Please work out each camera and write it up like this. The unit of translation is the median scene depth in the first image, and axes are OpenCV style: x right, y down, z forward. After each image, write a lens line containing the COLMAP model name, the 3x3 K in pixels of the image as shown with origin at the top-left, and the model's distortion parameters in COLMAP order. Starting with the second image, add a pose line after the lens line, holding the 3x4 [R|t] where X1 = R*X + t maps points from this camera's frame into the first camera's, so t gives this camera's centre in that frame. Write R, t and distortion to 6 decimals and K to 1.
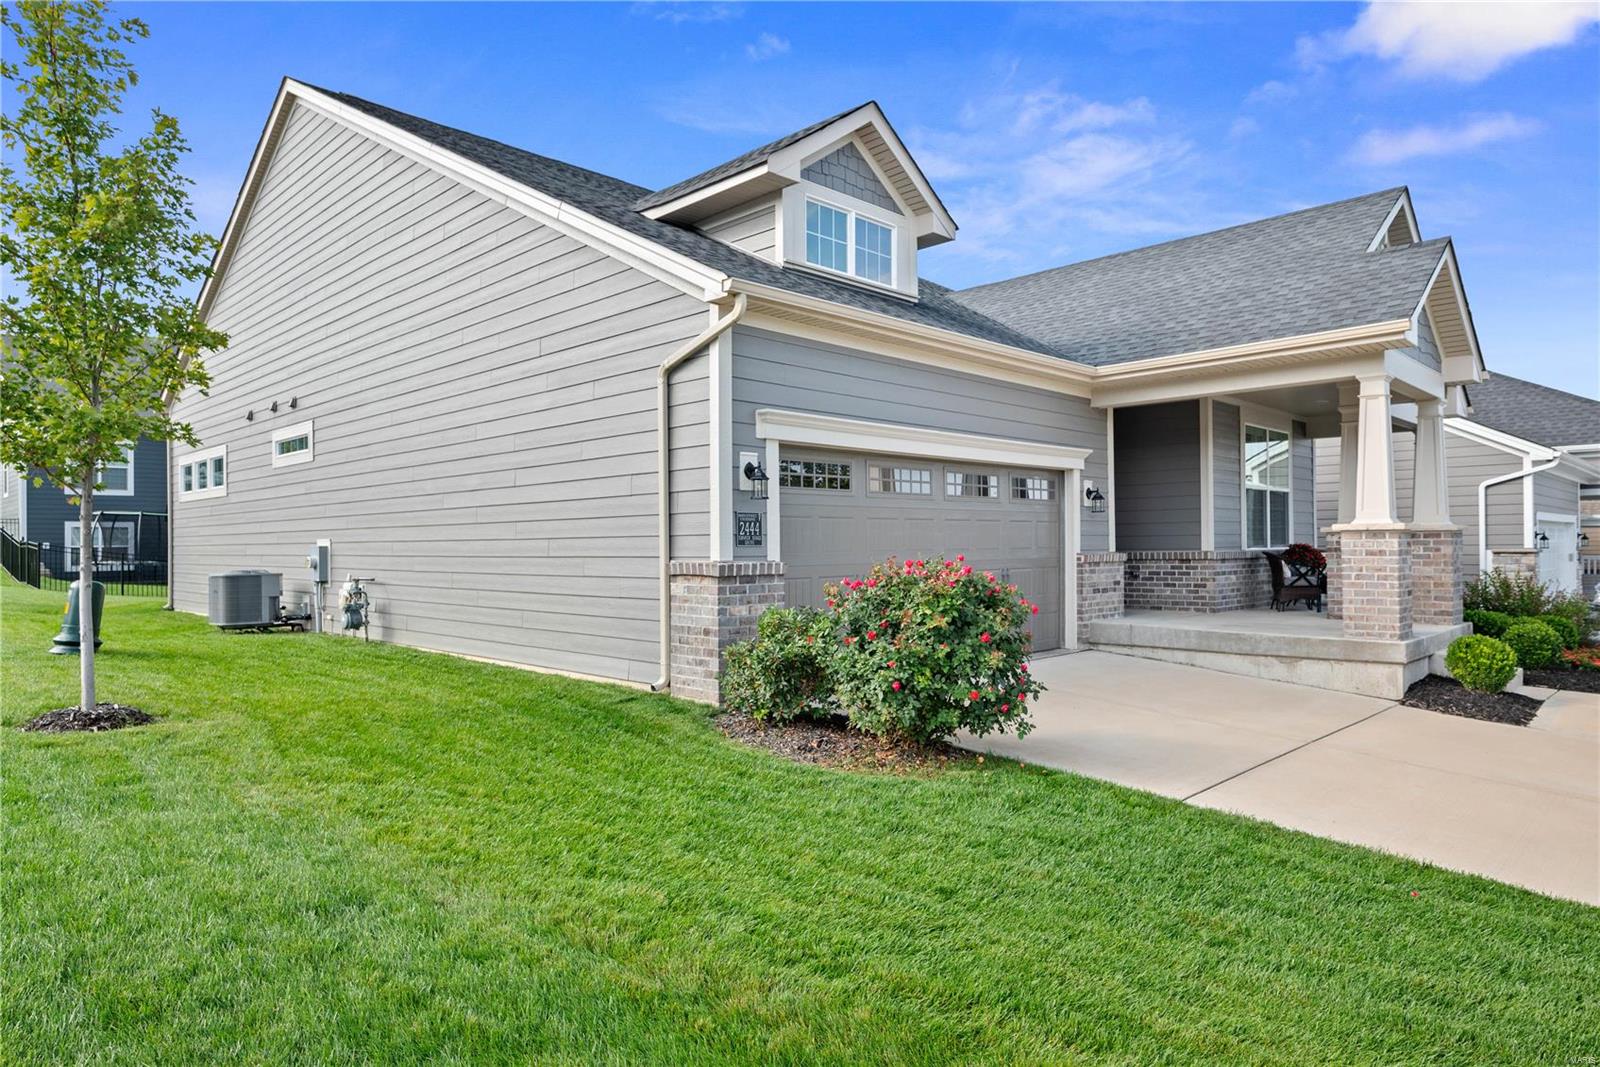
lens RADIAL K [[977.5, 0, 800.0], [0, 977.5, 533.5], [0, 0, 1]] dist [-0.018913, 0.000401]
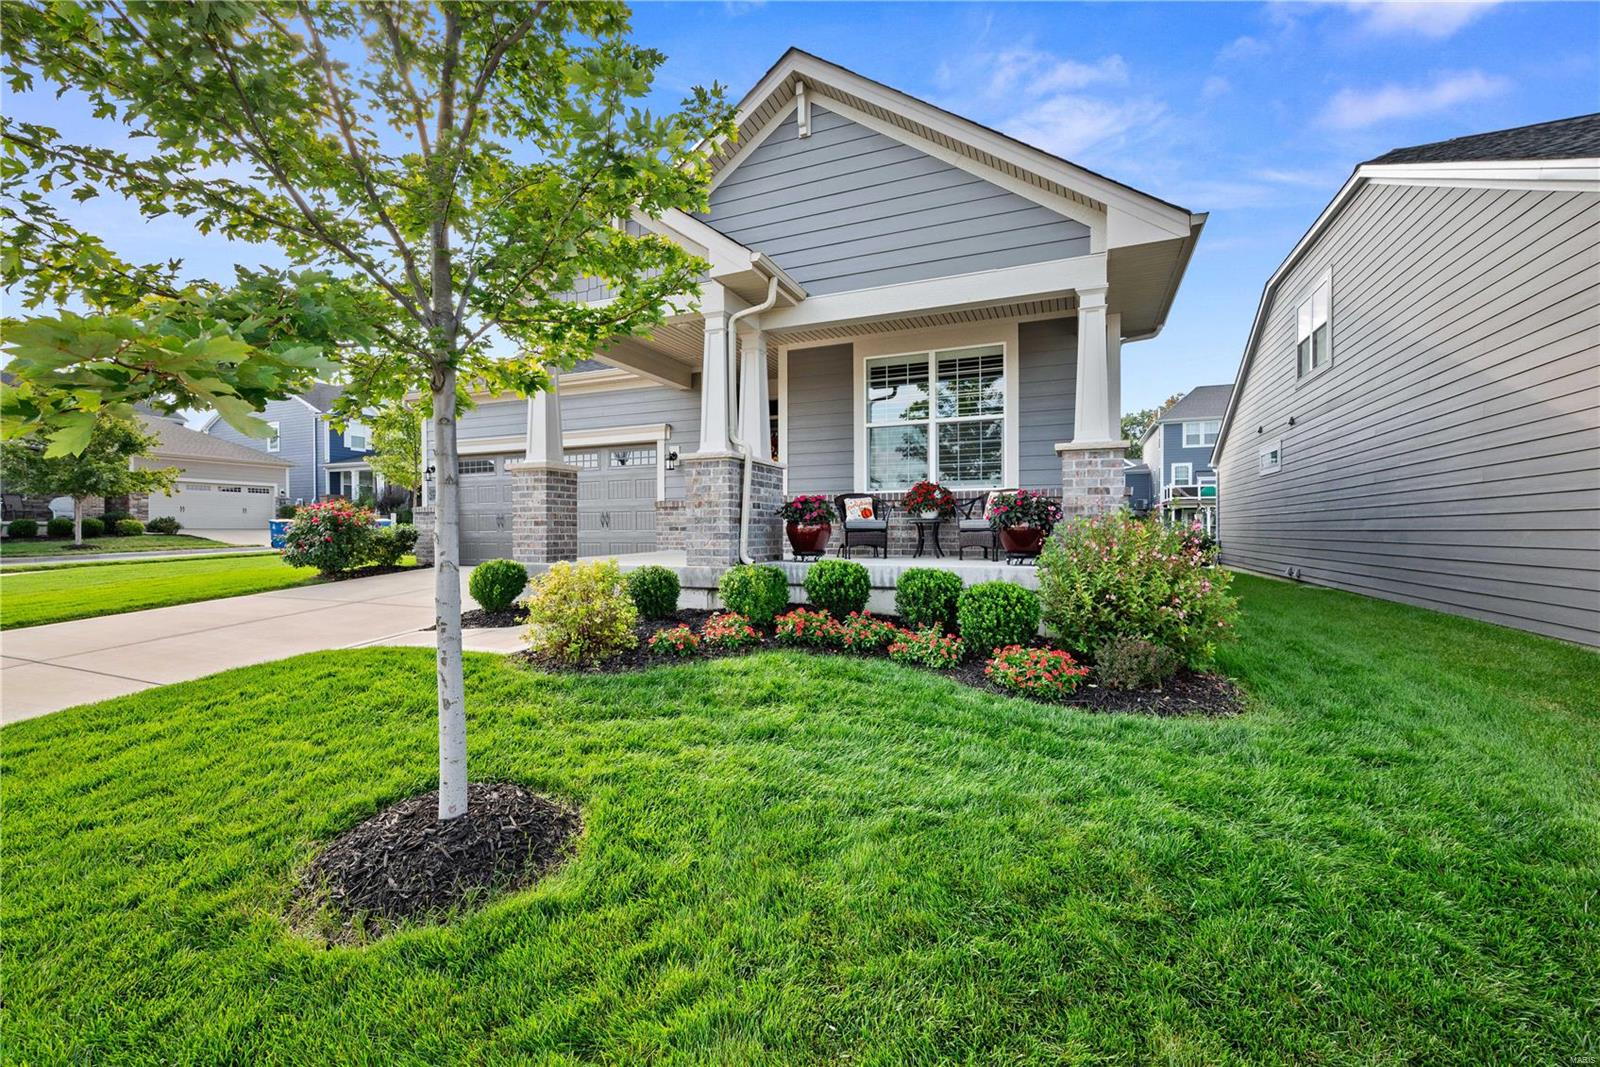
lens RADIAL K [[659.4, 0, 795.4], [0, 659.4, 529.6], [0, 0, 1]] dist [-0.008458, -0.000380]
pose [[0.382651, 0.004979, -0.923879, 1.258100], [0.012307, 0.999869, 0.010485, 0.055374], [0.923811, -0.015383, 0.382540, 0.848944]]
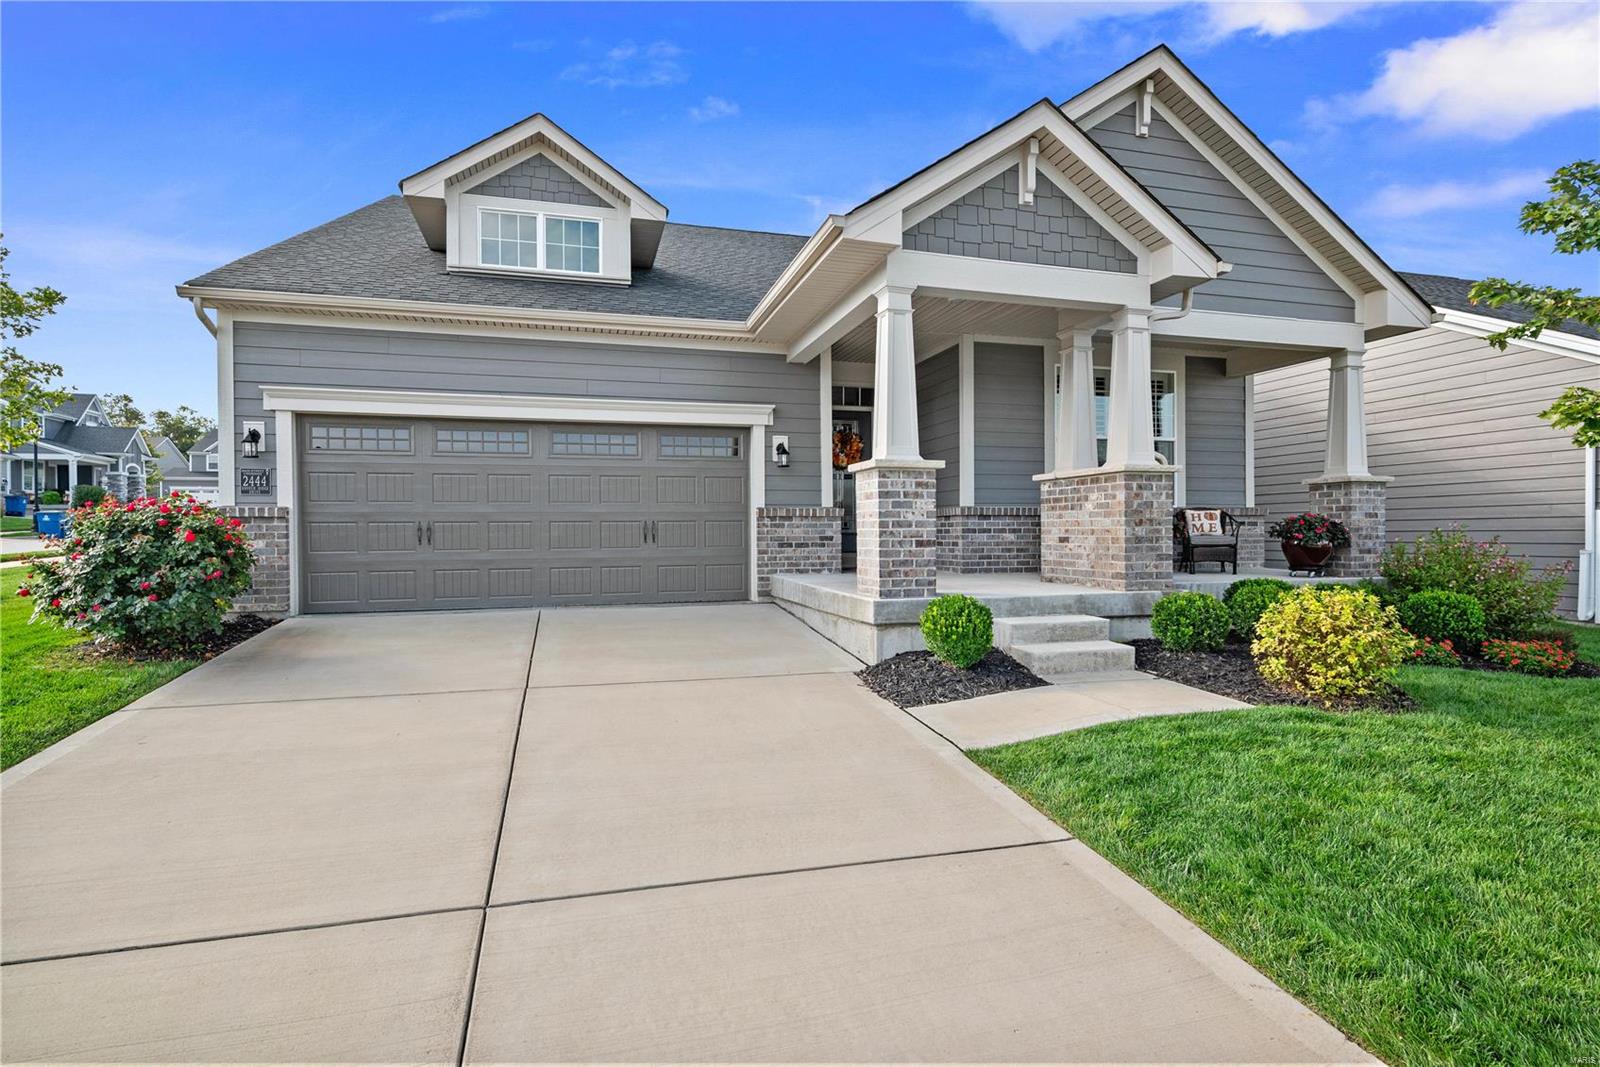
lens RADIAL K [[803.6, 0, 800.0], [0, 803.6, 533.5], [0, 0, 1]] dist [0.000547, 0.000169]
pose [[0.873741, 0.002621, -0.486384, 0.754601], [0.005283, 0.999875, 0.014879, 0.036077], [0.486362, -0.015570, 0.873619, 0.295181]]
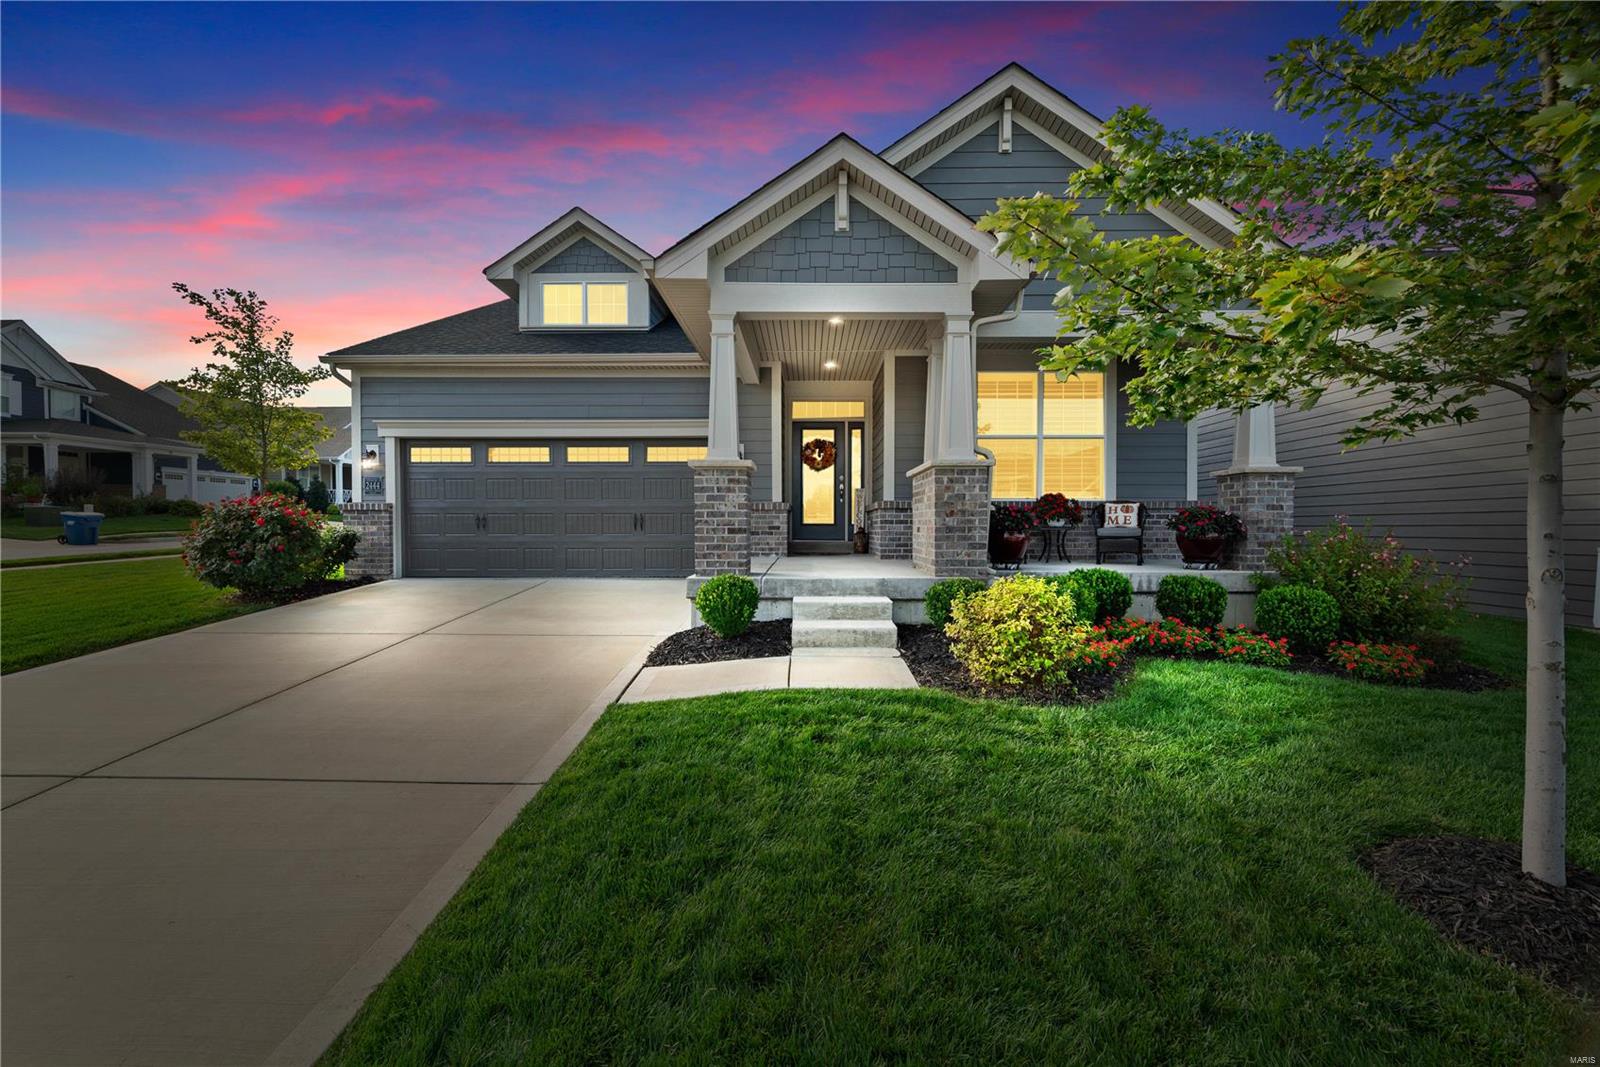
lens RADIAL K [[643.6, 0, 800.0], [0, 643.6, 533.5], [0, 0, 1]] dist [-0.001556, -0.000019]
pose [[0.697476, 0.015336, -0.716444, 0.989014], [0.002908, 0.999702, 0.024230, 0.041705], [0.716602, -0.018983, 0.697224, 0.509999]]
